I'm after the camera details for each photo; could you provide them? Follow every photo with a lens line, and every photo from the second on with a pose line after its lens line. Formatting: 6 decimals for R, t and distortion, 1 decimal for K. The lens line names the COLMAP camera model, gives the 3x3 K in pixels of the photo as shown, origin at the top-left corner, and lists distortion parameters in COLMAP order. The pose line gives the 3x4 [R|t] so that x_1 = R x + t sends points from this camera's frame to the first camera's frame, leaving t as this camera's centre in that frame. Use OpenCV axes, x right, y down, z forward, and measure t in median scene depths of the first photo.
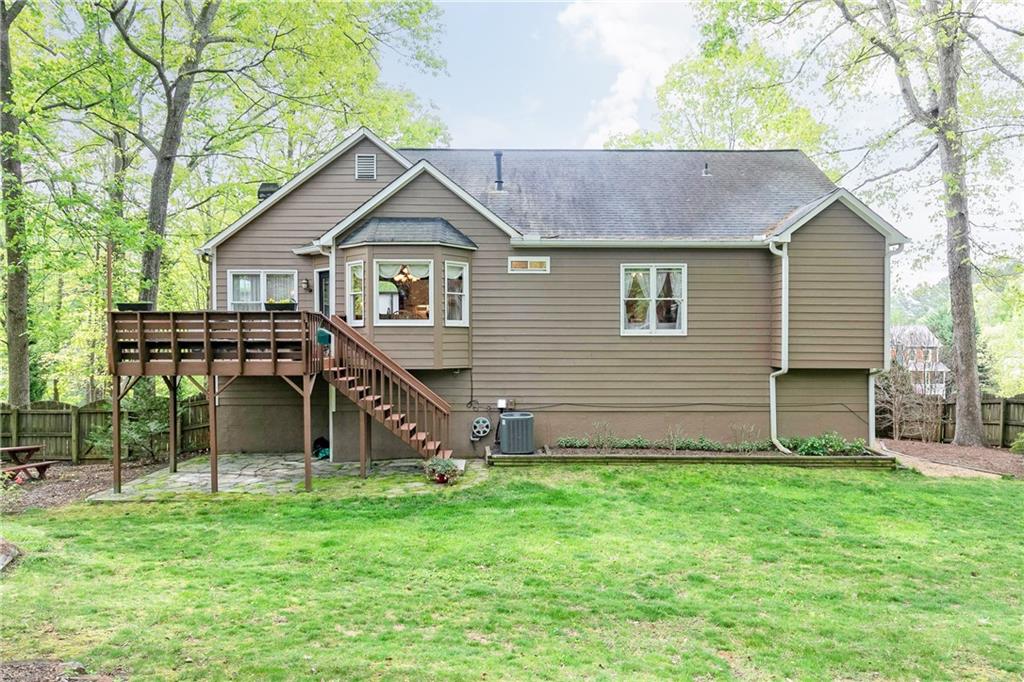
lens RADIAL K [[680.7, 0, 511.9], [0, 680.7, 338.6], [0, 0, 1]] dist [-0.000799, -0.000079]
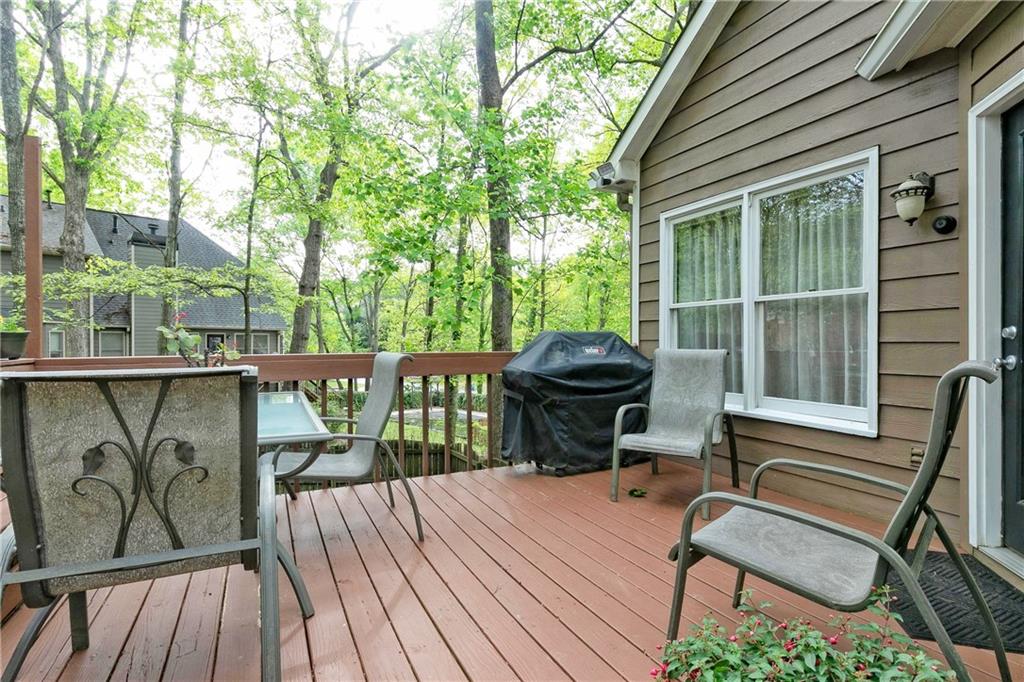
lens RADIAL K [[517.8, 0, 511.4], [0, 517.8, 342.7], [0, 0, 1]] dist [0.006063, 0.000347]
pose [[0.429652, -0.002240, -0.902992, -0.212047], [-0.003261, 0.999987, -0.004033, -0.034633], [0.902989, 0.004678, 0.429638, 0.817859]]
